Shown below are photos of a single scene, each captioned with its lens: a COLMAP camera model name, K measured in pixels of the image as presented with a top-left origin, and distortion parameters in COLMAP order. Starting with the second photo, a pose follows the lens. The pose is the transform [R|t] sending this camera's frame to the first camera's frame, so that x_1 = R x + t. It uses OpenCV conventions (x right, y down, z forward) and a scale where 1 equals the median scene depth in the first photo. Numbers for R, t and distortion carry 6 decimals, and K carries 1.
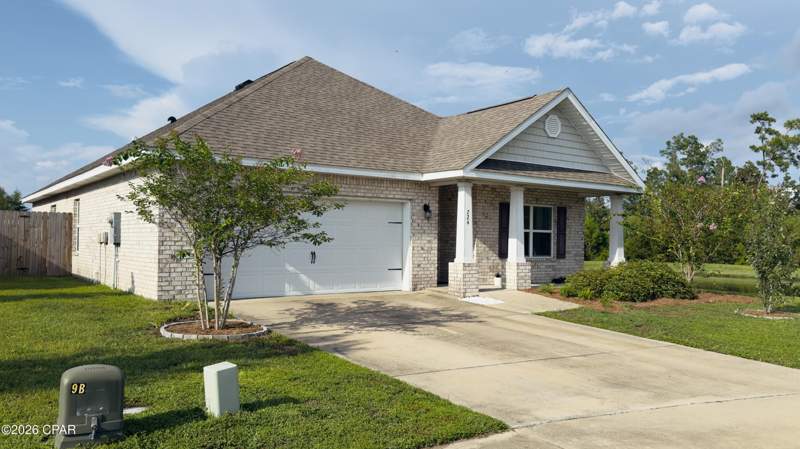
lens RADIAL K [[624.1, 0, 388.1], [0, 624.1, 229.7], [0, 0, 1]] dist [0.063103, -0.004698]
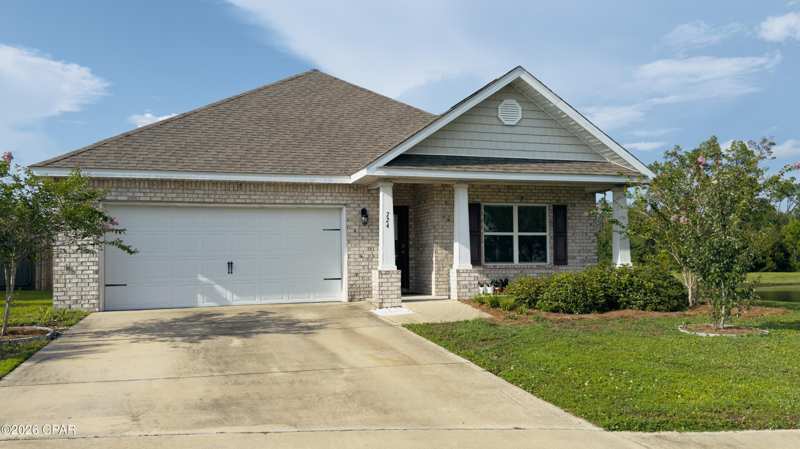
lens RADIAL K [[624.1, 0, 388.1], [0, 624.1, 229.7], [0, 0, 1]] dist [0.063103, -0.004698]
pose [[0.943789, -0.040022, -0.328116, 0.394396], [0.029844, 0.998906, -0.035998, 0.024986], [0.329198, 0.024182, 0.943951, 0.131643]]
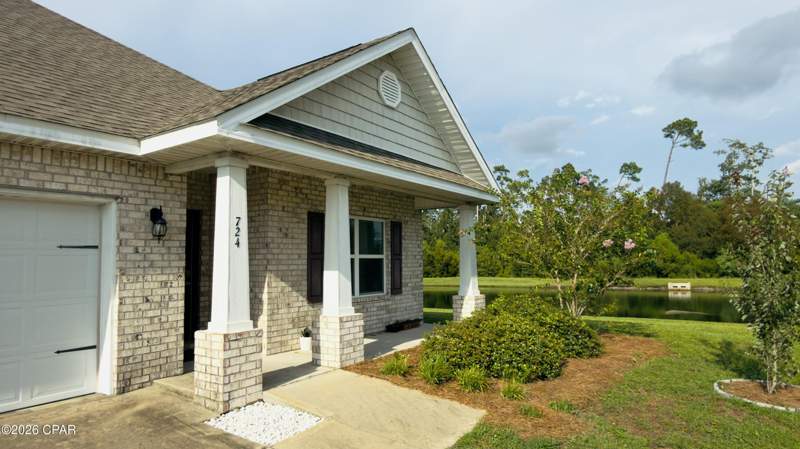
lens RADIAL K [[476.0, 0, 400.0], [0, 476.0, 224.5], [0, 0, 1]] dist [-0.002434, -0.001006]
pose [[0.938009, -0.001323, 0.346609, 0.109593], [0.022928, 0.998039, -0.058239, -0.001718], [-0.345852, 0.062576, 0.936200, 0.576801]]
